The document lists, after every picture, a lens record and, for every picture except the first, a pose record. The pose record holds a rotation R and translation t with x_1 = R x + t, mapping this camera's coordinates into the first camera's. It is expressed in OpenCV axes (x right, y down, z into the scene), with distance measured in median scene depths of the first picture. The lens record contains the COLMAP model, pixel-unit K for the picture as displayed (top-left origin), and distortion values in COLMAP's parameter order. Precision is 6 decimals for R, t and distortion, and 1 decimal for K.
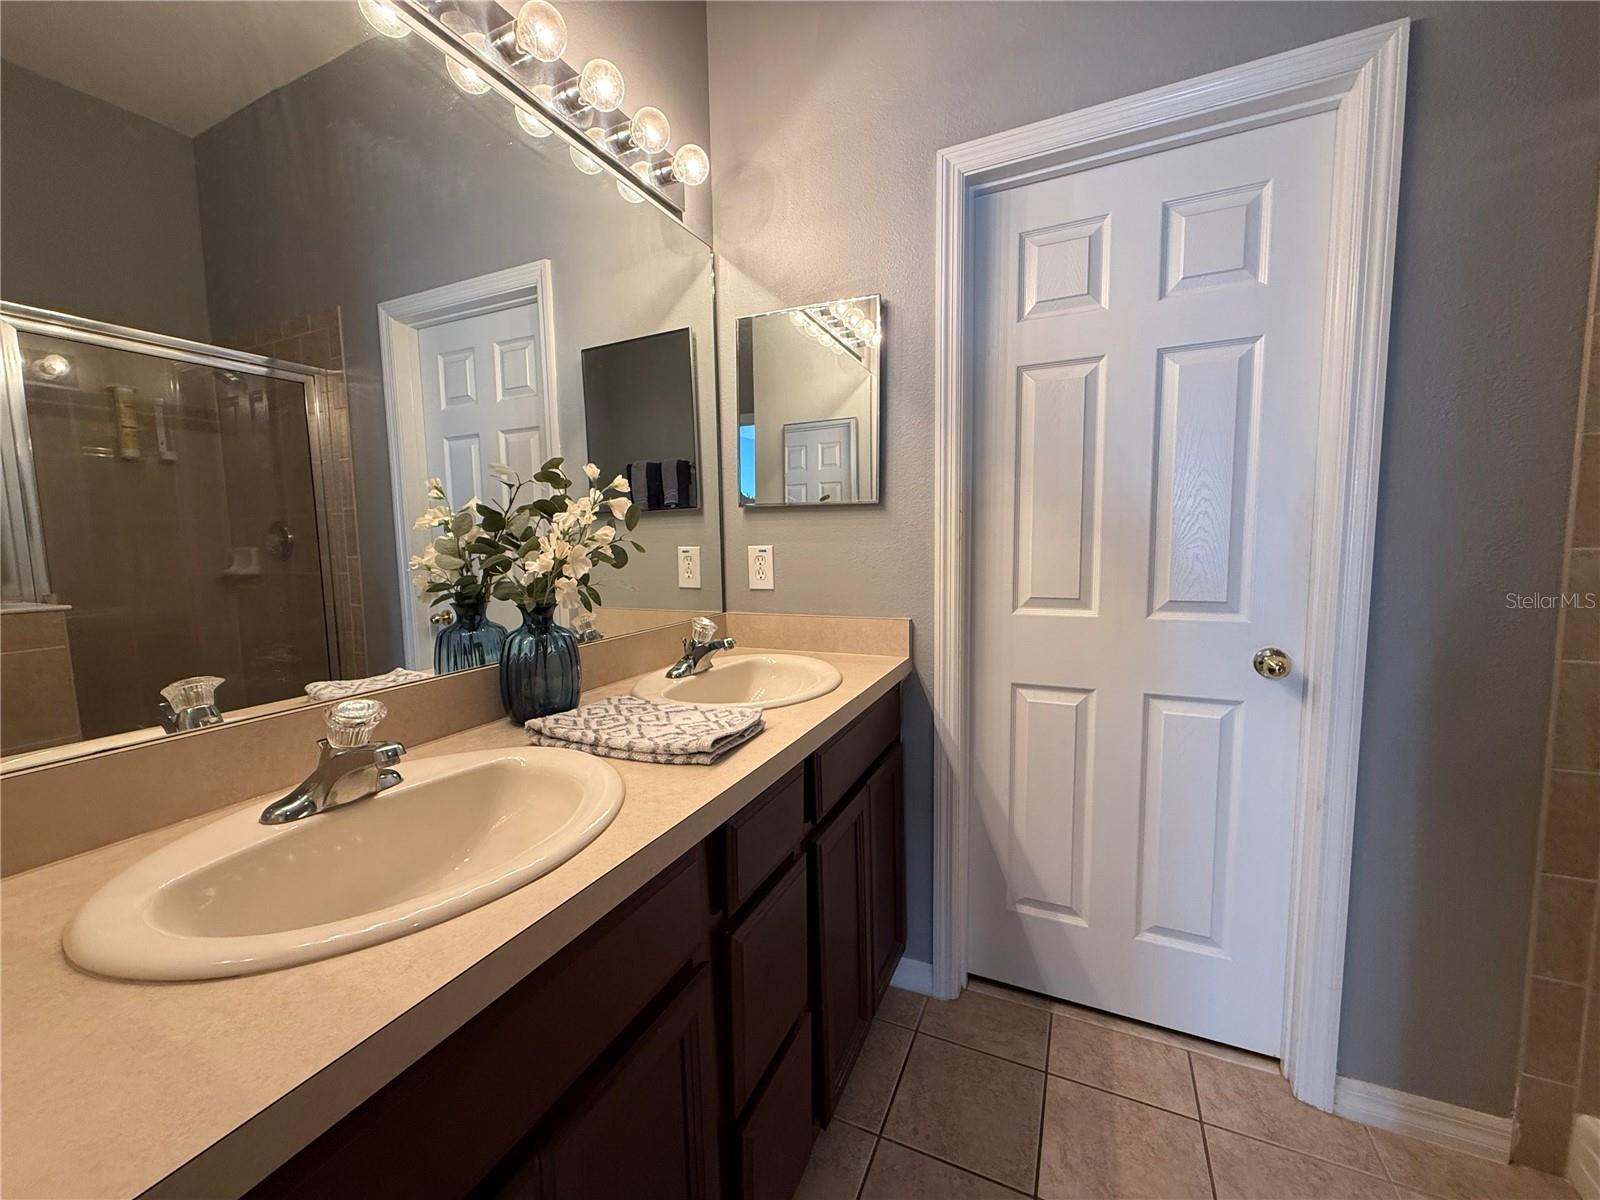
lens RADIAL K [[644.7, 0, 790.9], [0, 644.7, 634.9], [0, 0, 1]] dist [0.001764, 0.000147]
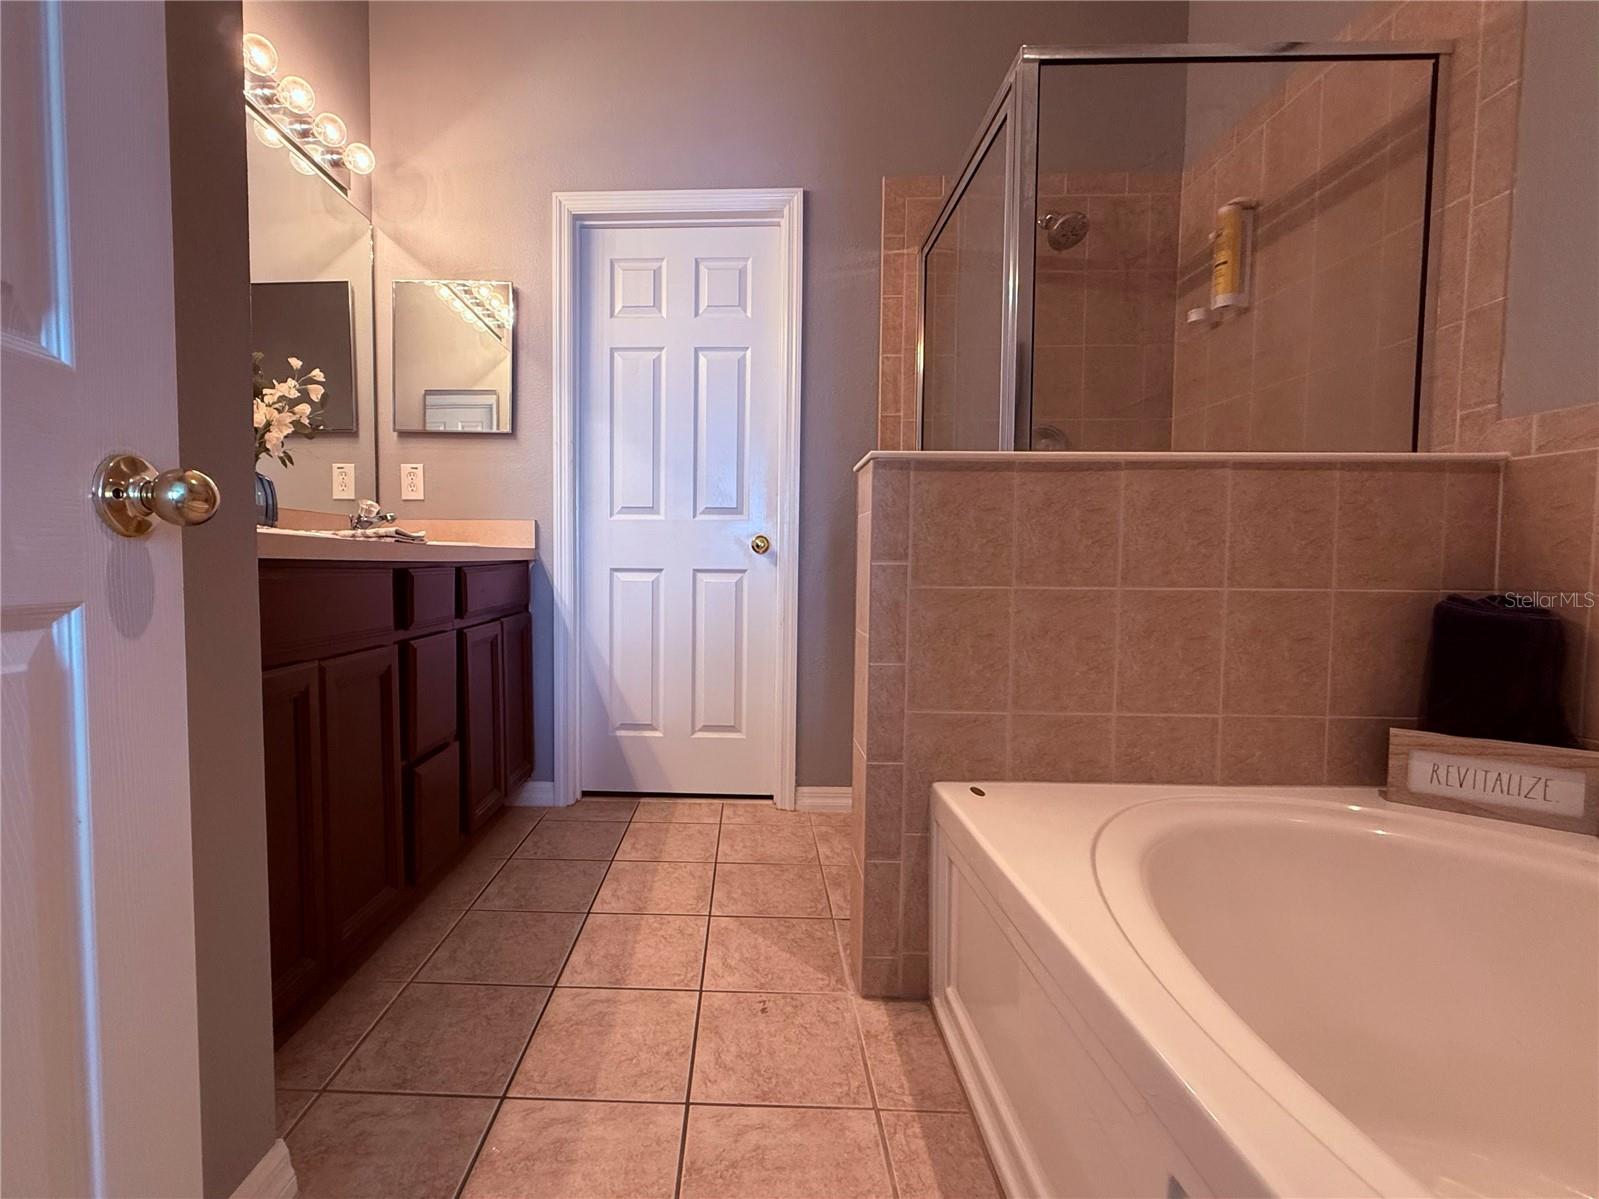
lens RADIAL K [[646.2, 0, 690.7], [0, 646.2, 574.5], [0, 0, 1]] dist [-0.000284, -0.000035]
pose [[0.925407, 0.008236, 0.378886, -0.027275], [0.021921, 0.996927, -0.075212, 0.217575], [-0.378341, 0.077907, 0.922382, -0.387320]]
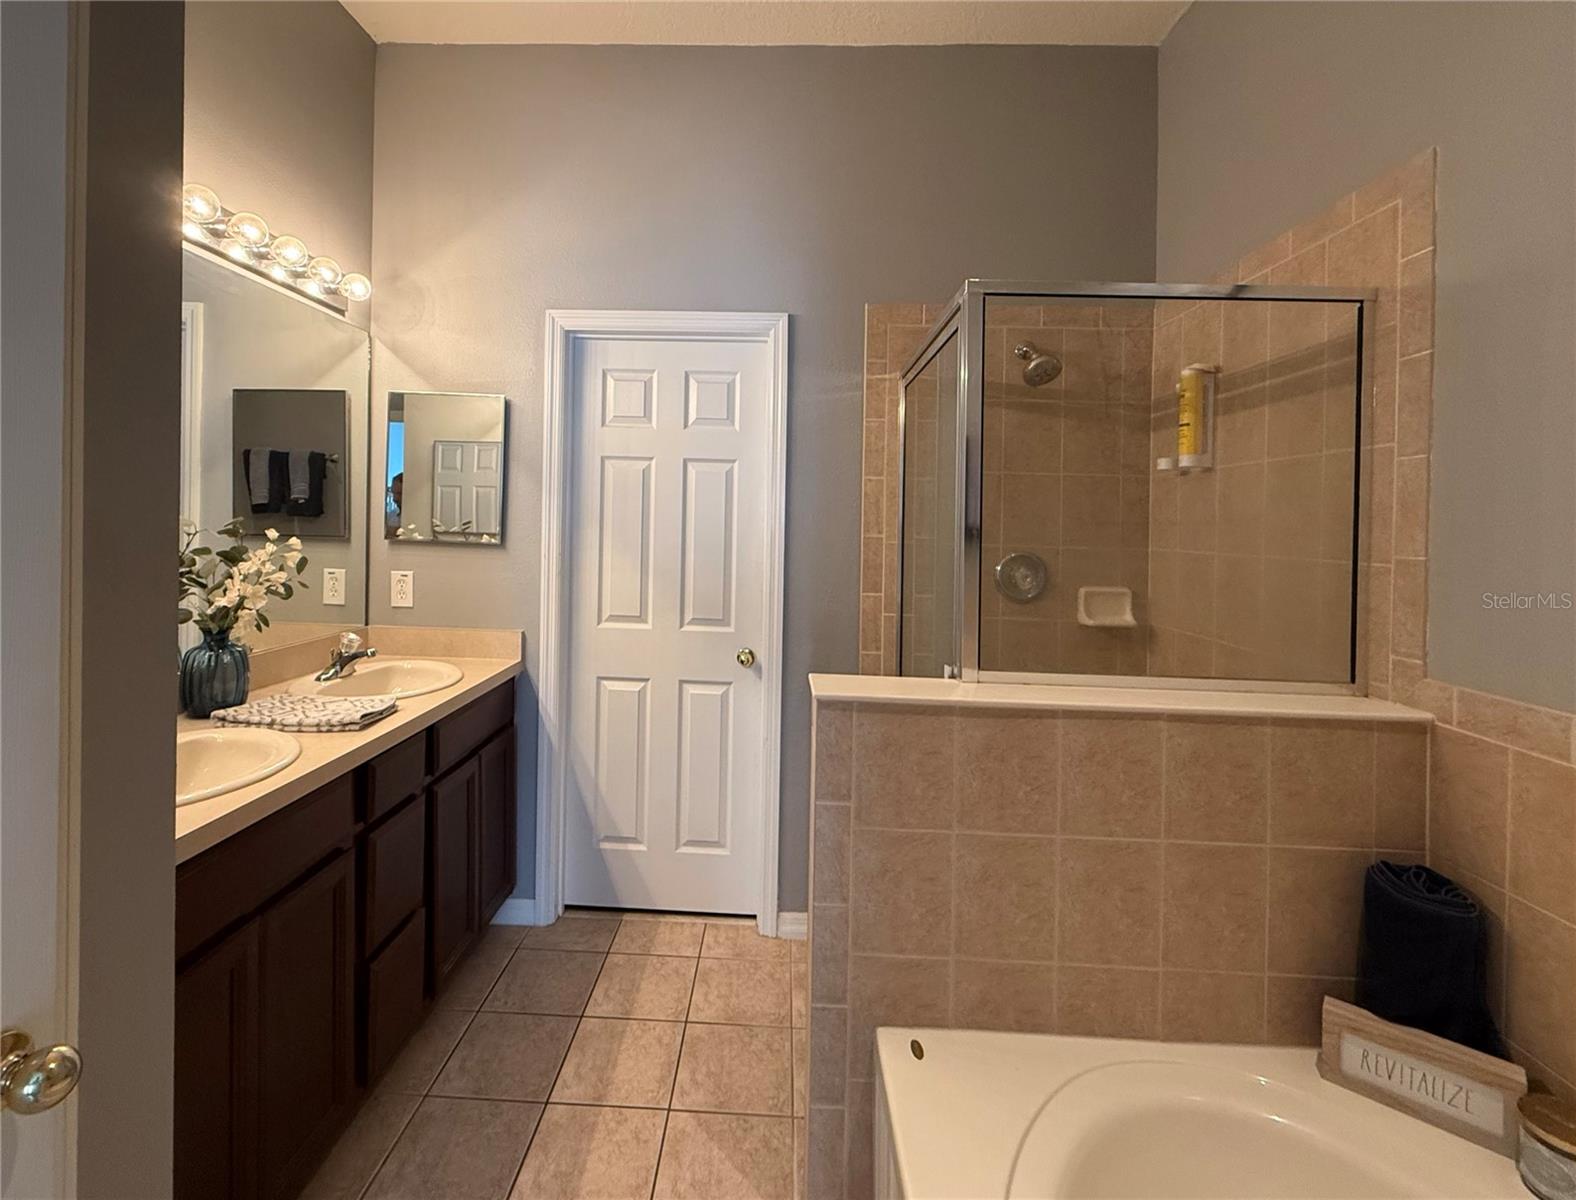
lens RADIAL K [[649.2, 0, 708.2], [0, 649.2, 558.3], [0, 0, 1]] dist [0.000119, -0.000417]
pose [[0.925177, 0.032161, 0.378170, 0.028800], [0.014067, 0.992813, -0.118848, -0.010202], [-0.379274, 0.115276, 0.918076, -0.451836]]
